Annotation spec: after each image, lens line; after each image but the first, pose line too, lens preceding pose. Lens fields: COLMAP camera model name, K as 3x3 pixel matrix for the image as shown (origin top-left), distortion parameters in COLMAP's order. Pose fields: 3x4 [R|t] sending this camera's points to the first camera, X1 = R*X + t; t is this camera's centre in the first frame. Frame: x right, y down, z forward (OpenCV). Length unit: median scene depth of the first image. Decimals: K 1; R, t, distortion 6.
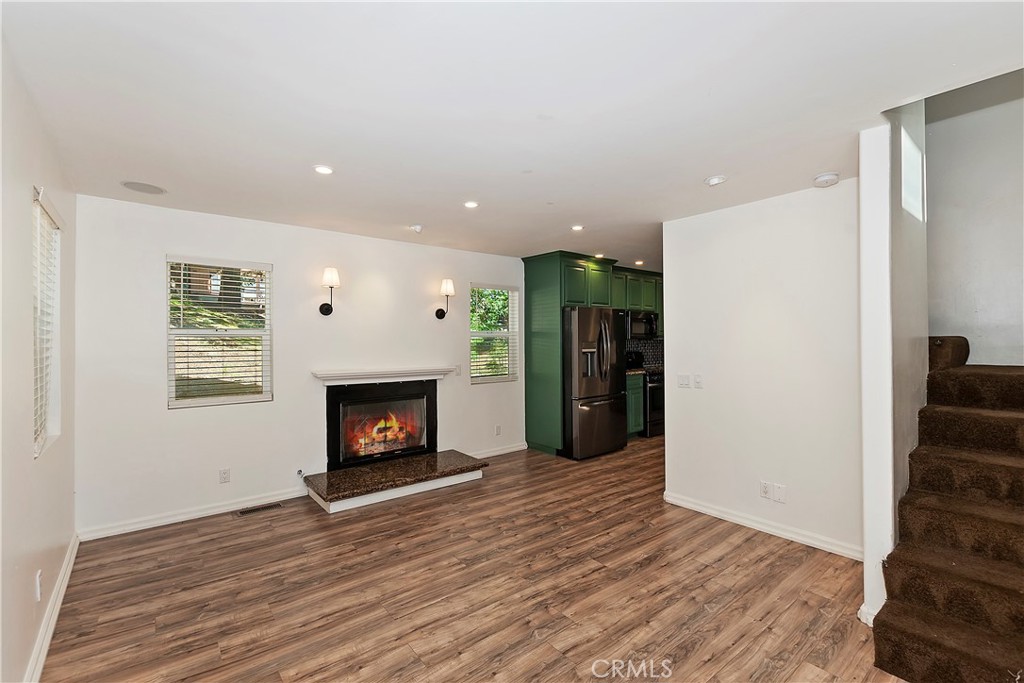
lens RADIAL K [[452.5, 0, 502.3], [0, 452.5, 334.0], [0, 0, 1]] dist [0.007700, -0.004661]
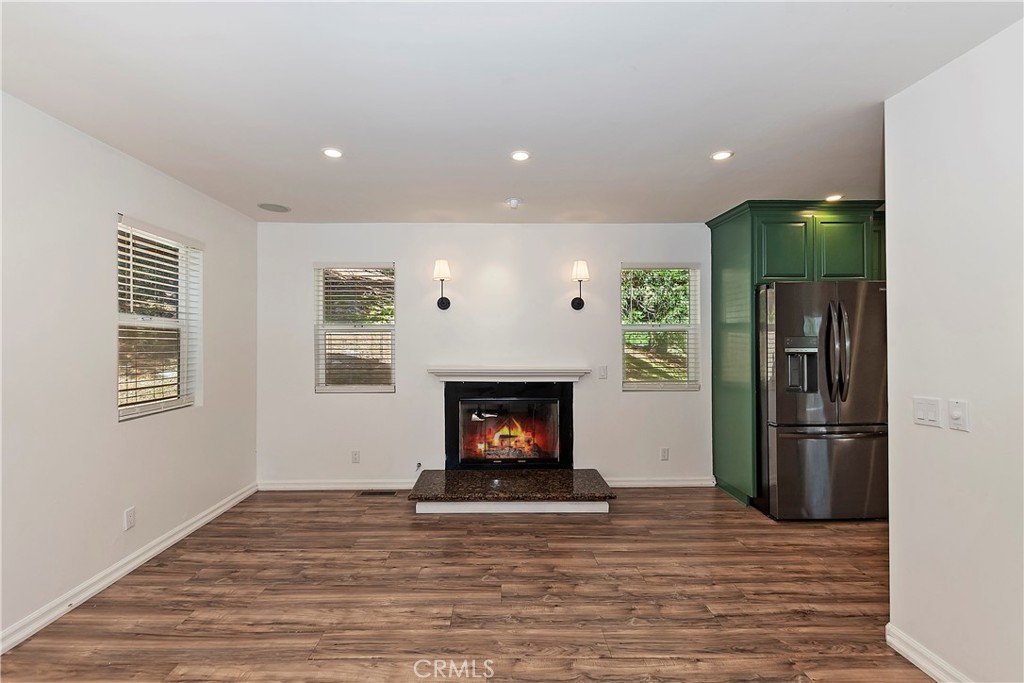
lens RADIAL K [[452.5, 0, 495.1], [0, 452.5, 338.4], [0, 0, 1]] dist [0.007700, -0.004661]
pose [[0.789619, -0.001463, -0.613596, 0.363322], [0.006301, 0.999964, 0.005725, 0.019368], [0.613566, -0.008387, 0.789599, 0.360001]]
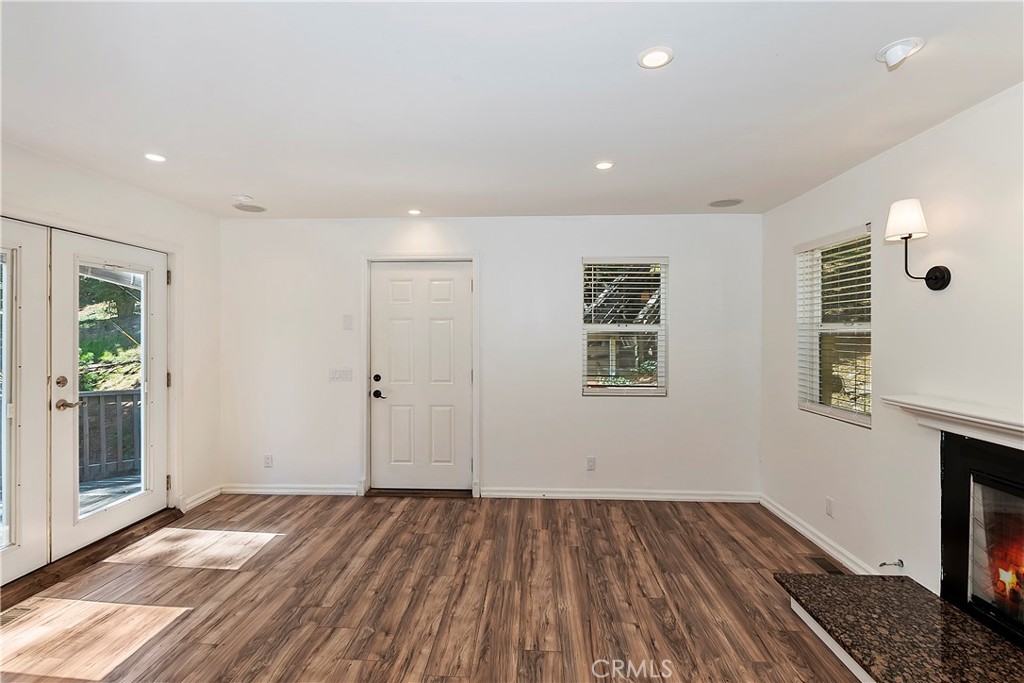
lens RADIAL K [[452.5, 0, 509.3], [0, 452.5, 338.3], [0, 0, 1]] dist [0.007700, -0.004661]
pose [[-0.655826, 0.007449, -0.754875, 0.392551], [0.008464, 0.999961, 0.002514, 0.004606], [0.754864, -0.004741, -0.655864, 1.178857]]
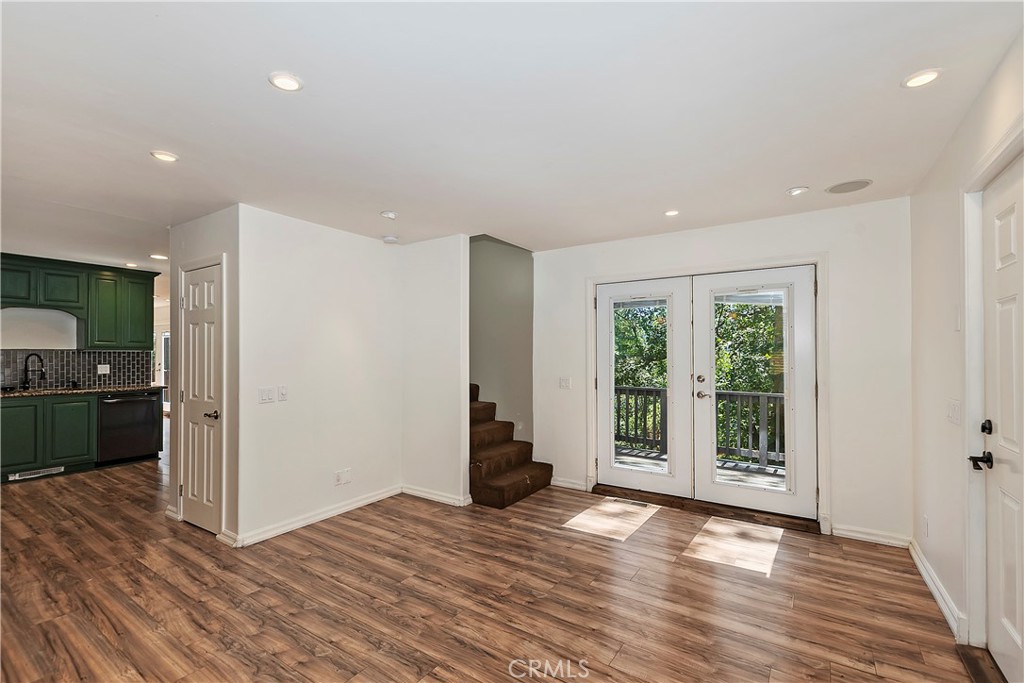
lens RADIAL K [[452.5, 0, 498.7], [0, 452.5, 359.5], [0, 0, 1]] dist [0.007700, -0.004661]
pose [[-0.300566, -0.003336, 0.953755, -0.621738], [-0.008943, 0.999960, 0.000679, 0.030086], [-0.953719, -0.008325, -0.300584, 0.905284]]
